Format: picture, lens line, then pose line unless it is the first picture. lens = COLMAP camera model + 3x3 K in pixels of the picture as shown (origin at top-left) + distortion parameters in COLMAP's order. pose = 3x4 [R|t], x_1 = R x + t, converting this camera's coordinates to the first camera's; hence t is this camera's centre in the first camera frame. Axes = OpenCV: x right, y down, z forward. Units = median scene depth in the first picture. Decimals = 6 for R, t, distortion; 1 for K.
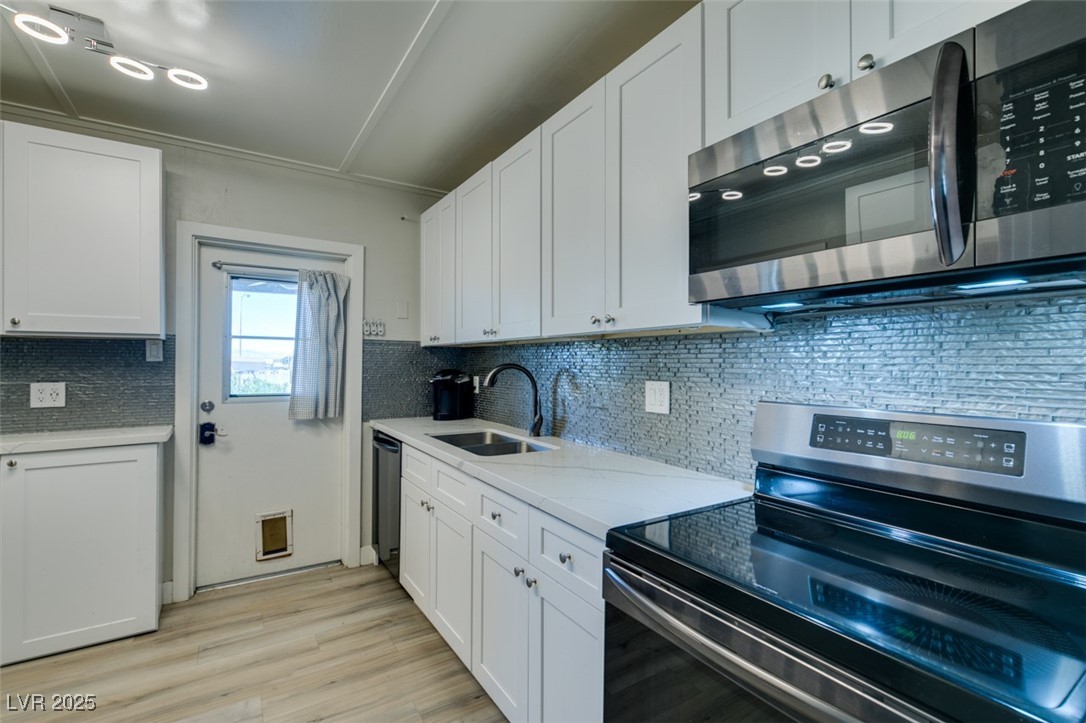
lens RADIAL K [[485.6, 0, 547.6], [0, 485.6, 359.1], [0, 0, 1]] dist [0.006549, -0.002718]
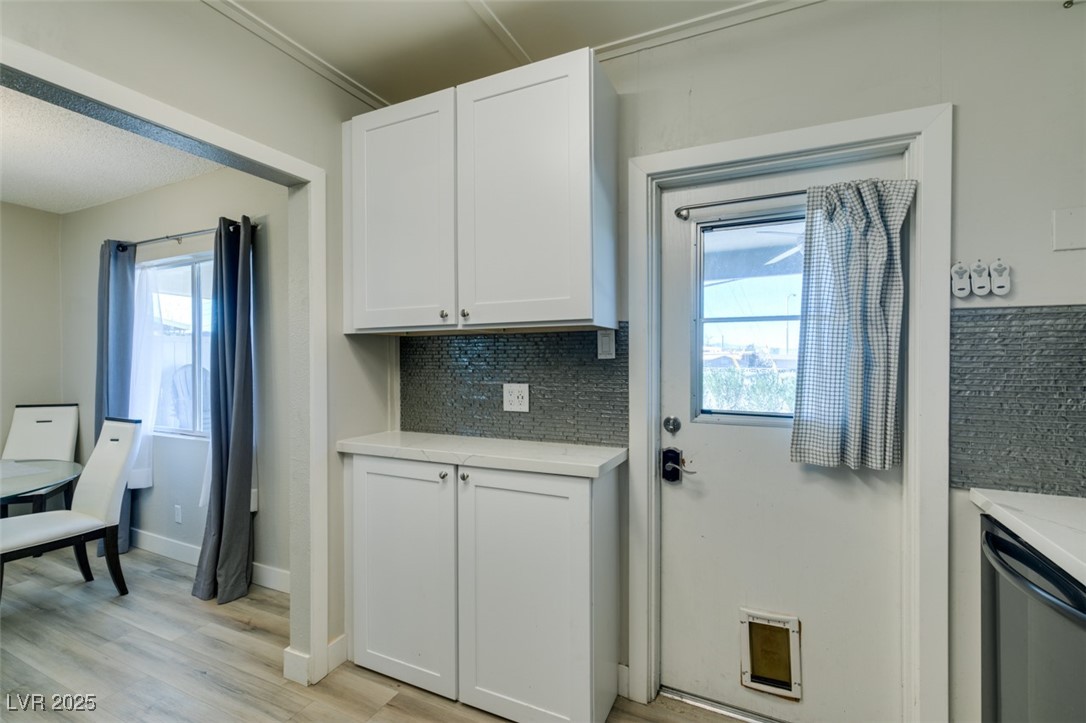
lens RADIAL K [[485.6, 0, 539.0], [0, 485.6, 360.7], [0, 0, 1]] dist [0.006549, -0.002718]
pose [[0.502374, -0.003075, -0.864645, -0.213169], [0.008952, 0.999959, 0.001645, 0.005121], [0.864604, -0.008567, 0.502381, 0.518561]]
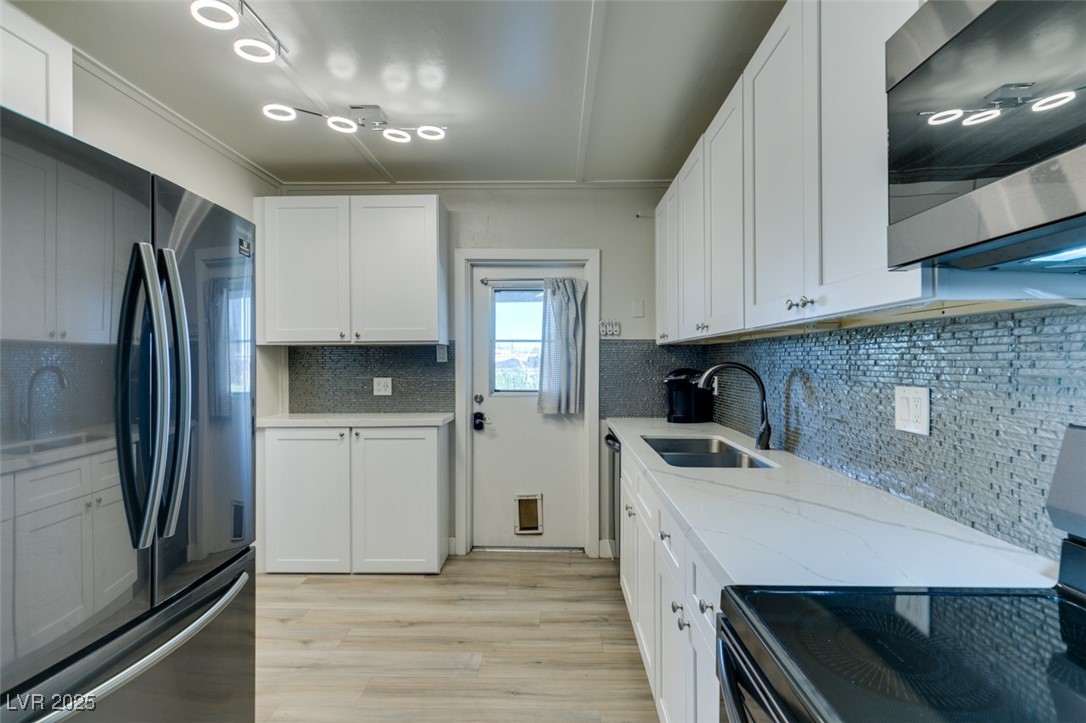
lens RADIAL K [[485.6, 0, 557.5], [0, 485.6, 359.7], [0, 0, 1]] dist [0.006549, -0.002718]
pose [[0.830395, -0.008326, -0.557113, 0.145129], [0.010292, 0.999947, 0.000396, 0.001171], [0.557080, -0.006062, 0.830436, 0.107938]]
